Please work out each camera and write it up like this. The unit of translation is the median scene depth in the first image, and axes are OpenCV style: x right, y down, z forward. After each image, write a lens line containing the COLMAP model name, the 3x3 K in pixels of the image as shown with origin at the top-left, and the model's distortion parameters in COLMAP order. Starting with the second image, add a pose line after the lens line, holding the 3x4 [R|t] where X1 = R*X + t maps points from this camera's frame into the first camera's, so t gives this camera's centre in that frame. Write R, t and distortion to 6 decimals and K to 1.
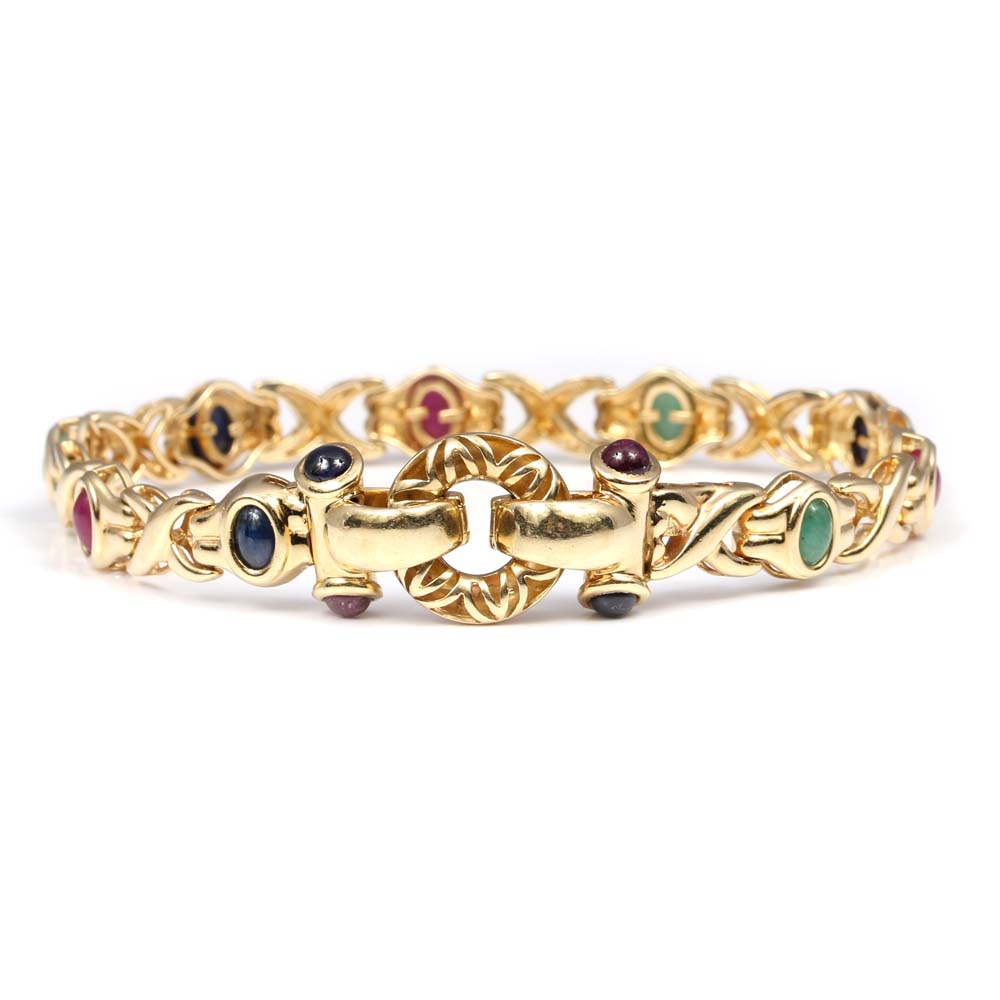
lens RADIAL K [[7275.9, 0, 499.8], [0, 7275.9, 500.3], [0, 0, 1]] dist [0.117659, 0.000000]
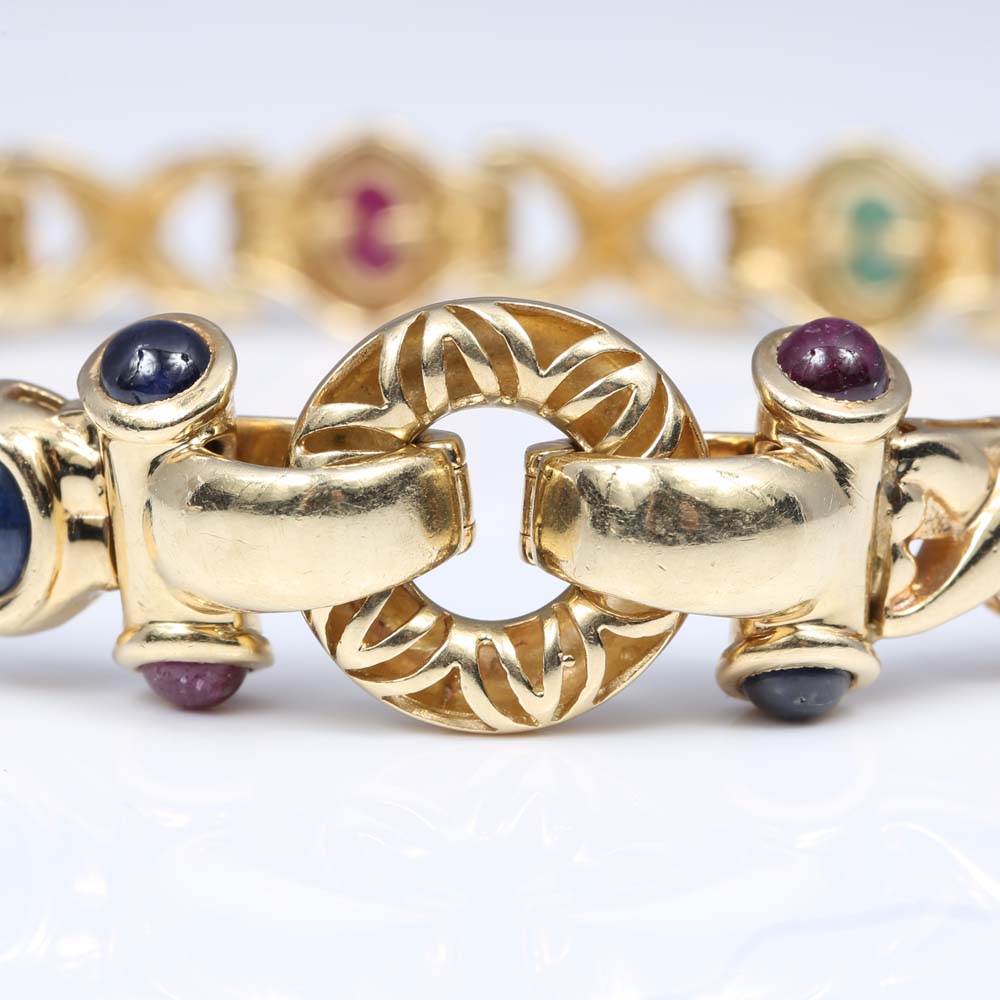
lens RADIAL K [[7275.9, 0, 500.2], [0, 7275.9, 499.3], [0, 0, 1]] dist [0.117659, 0.000000]
pose [[0.998846, 0.018023, 0.044528, -0.022252], [-0.020561, 0.998151, 0.057200, -0.022277], [-0.043414, -0.058050, 0.997369, 0.561634]]
